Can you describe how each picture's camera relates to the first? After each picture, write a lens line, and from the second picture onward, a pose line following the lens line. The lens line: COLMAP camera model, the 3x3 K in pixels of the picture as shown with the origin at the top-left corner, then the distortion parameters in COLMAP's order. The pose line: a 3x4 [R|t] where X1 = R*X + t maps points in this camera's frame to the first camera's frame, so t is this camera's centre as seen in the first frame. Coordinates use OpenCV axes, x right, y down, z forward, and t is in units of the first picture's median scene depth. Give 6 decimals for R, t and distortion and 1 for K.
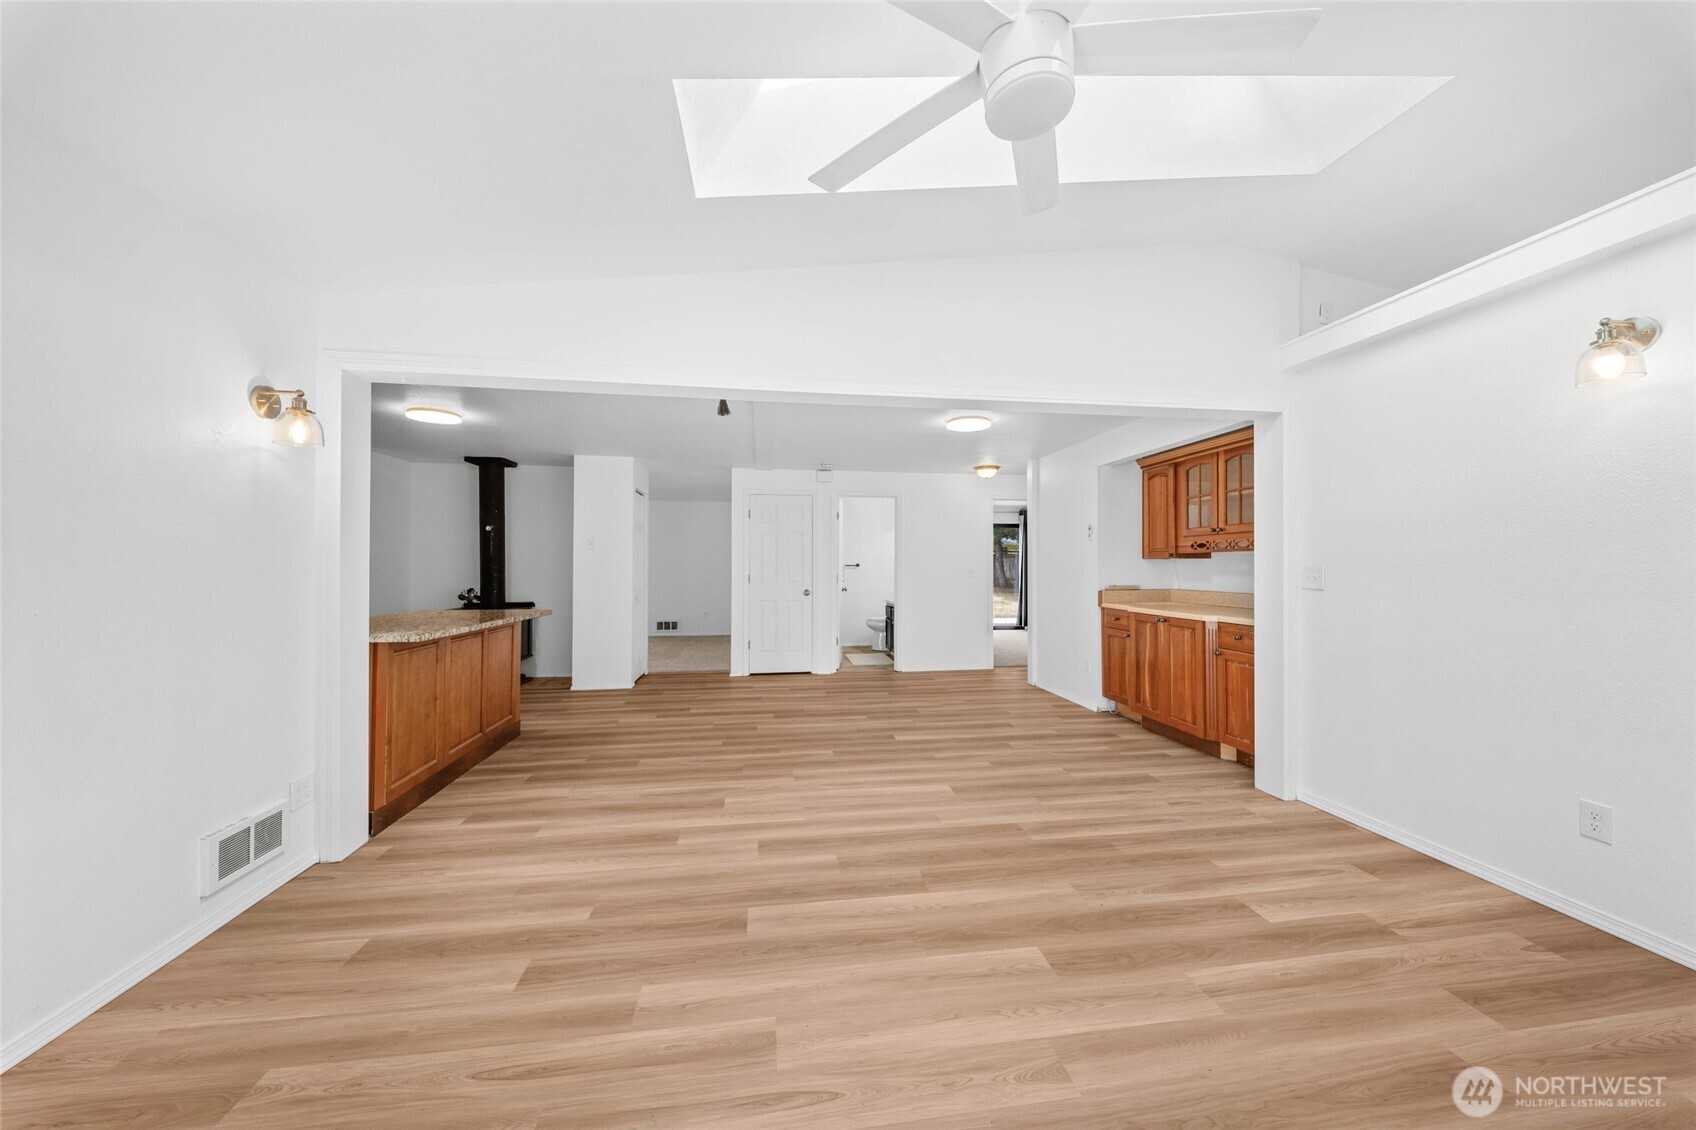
lens RADIAL K [[609.2, 0, 868.0], [0, 609.2, 547.7], [0, 0, 1]] dist [0.004849, -0.004492]
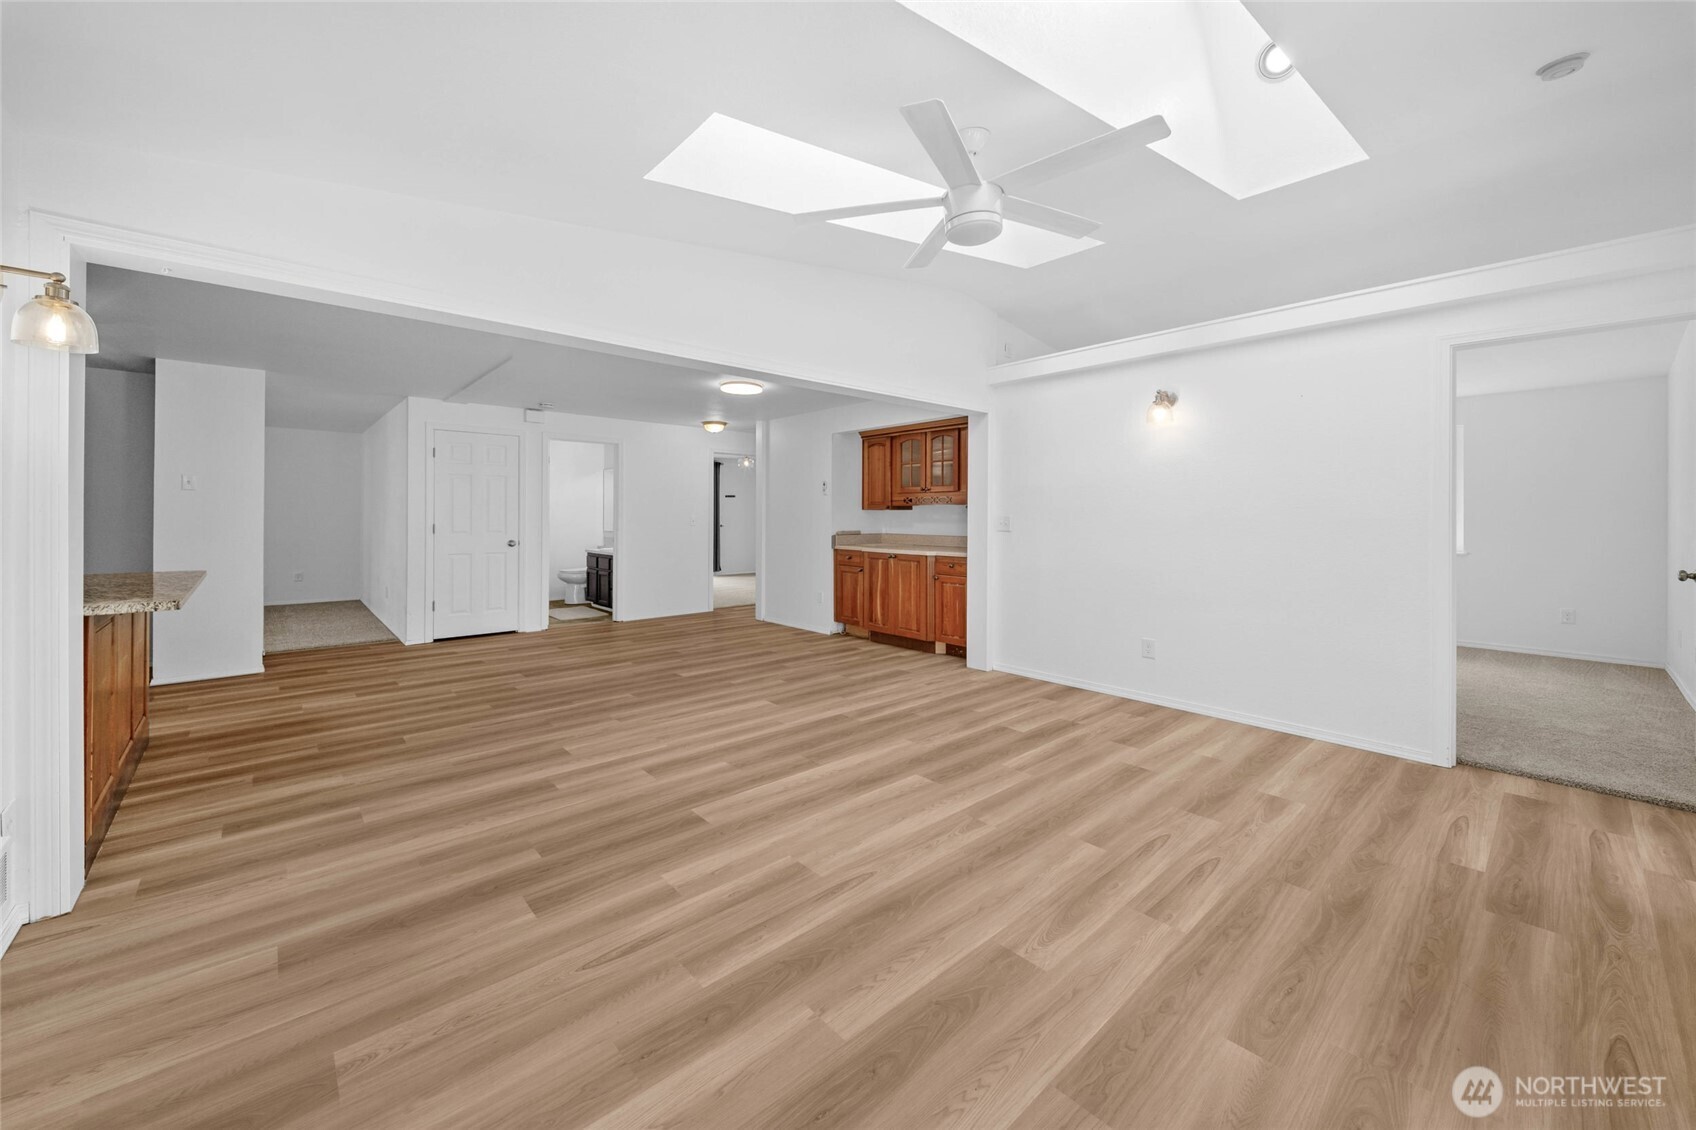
lens RADIAL K [[609.2, 0, 850.8], [0, 609.2, 512.6], [0, 0, 1]] dist [0.004849, -0.004492]
pose [[0.852044, 0.005065, 0.523446, -0.374397], [-0.019084, 0.999589, 0.021391, -0.003702], [-0.523123, -0.028215, 0.851790, -0.090292]]
